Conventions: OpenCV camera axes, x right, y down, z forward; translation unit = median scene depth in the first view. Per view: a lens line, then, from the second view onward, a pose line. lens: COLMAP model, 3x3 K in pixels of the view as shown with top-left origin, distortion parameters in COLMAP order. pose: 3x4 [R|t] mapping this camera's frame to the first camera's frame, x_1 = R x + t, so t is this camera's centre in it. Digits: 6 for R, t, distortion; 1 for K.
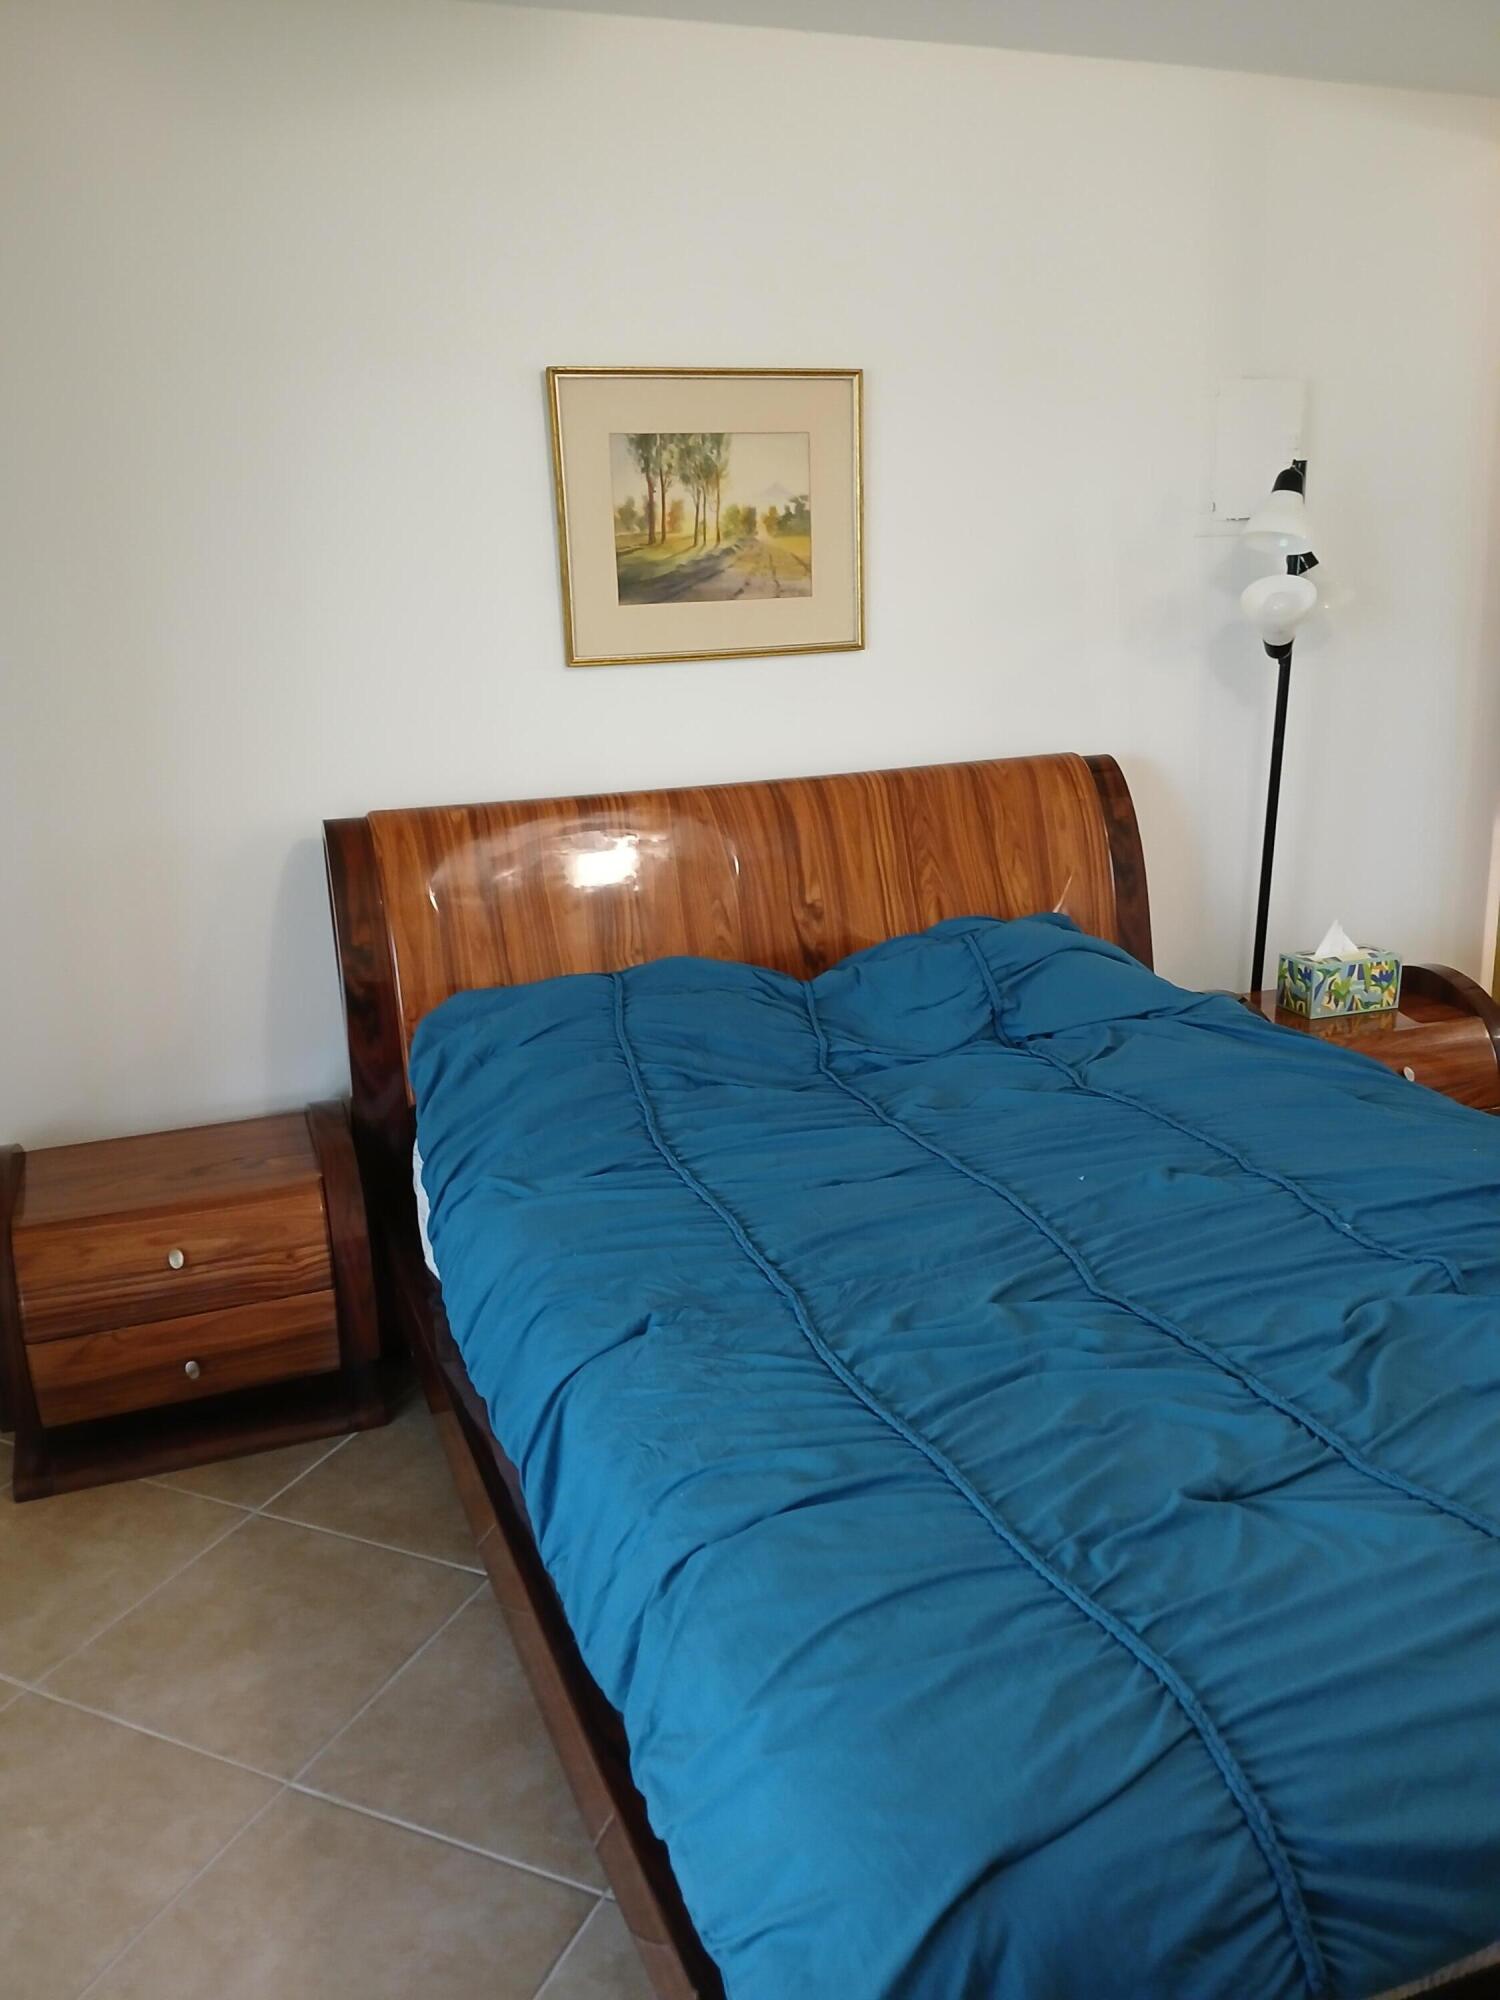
lens RADIAL K [[1570.3, 0, 721.2], [0, 1570.3, 1035.5], [0, 0, 1]] dist [0.058437, -0.131528]
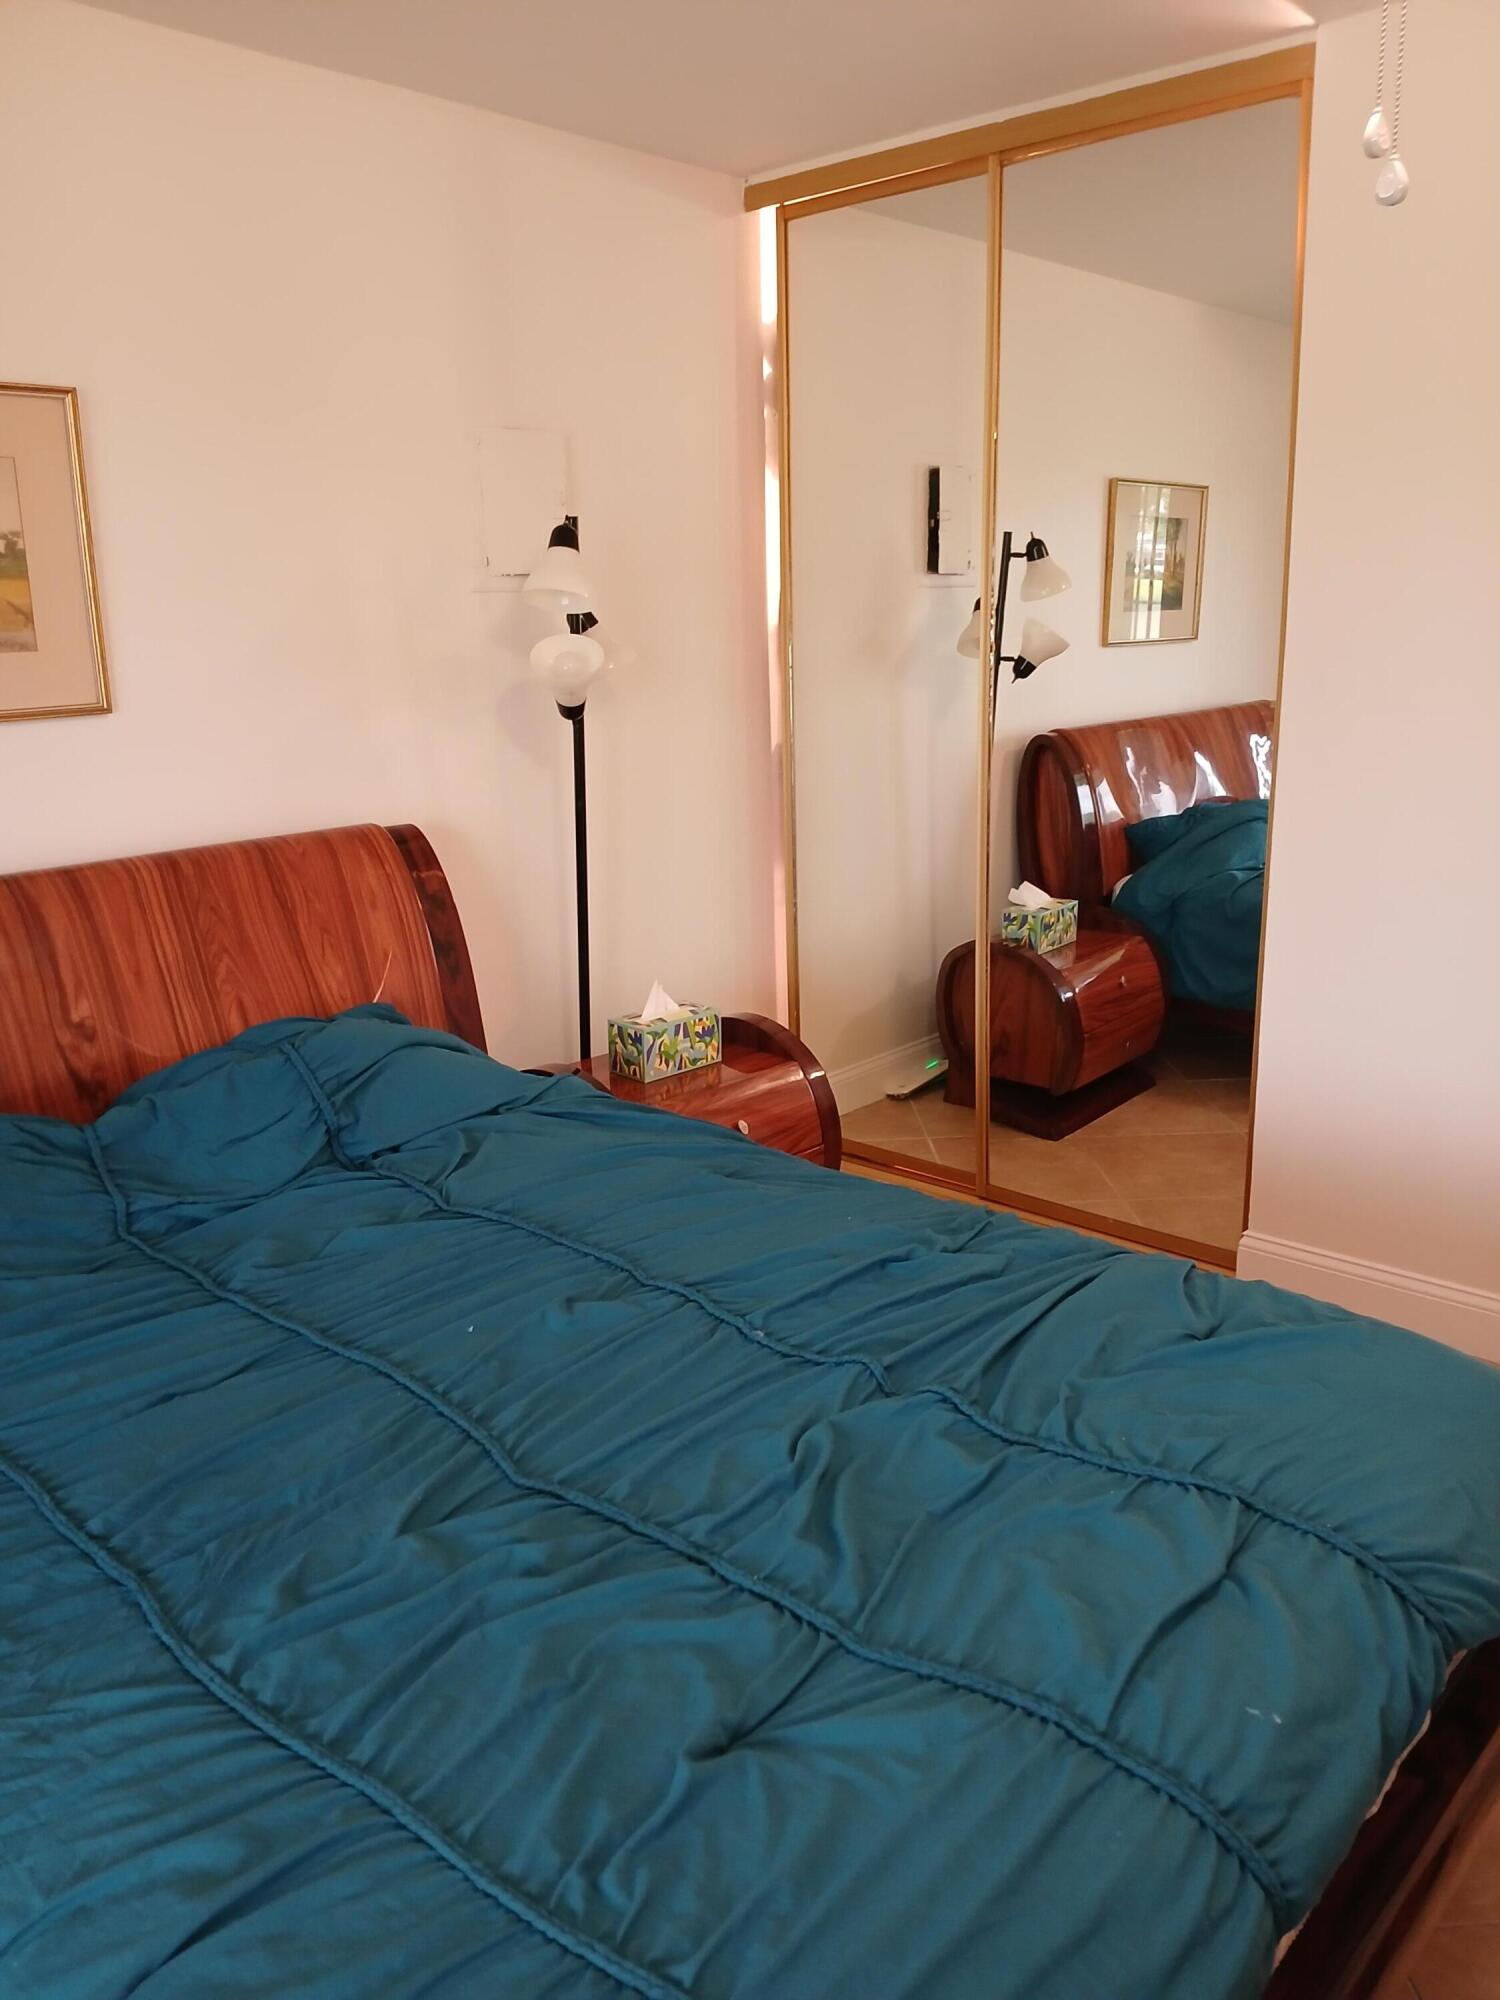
lens RADIAL K [[1570.3, 0, 770.3], [0, 1570.3, 1004.8], [0, 0, 1]] dist [0.058437, -0.131528]
pose [[0.880915, -0.096860, 0.463256, -0.006067], [0.117749, 0.992910, -0.016306, -0.037867], [-0.458392, 0.068912, 0.886074, 0.109590]]
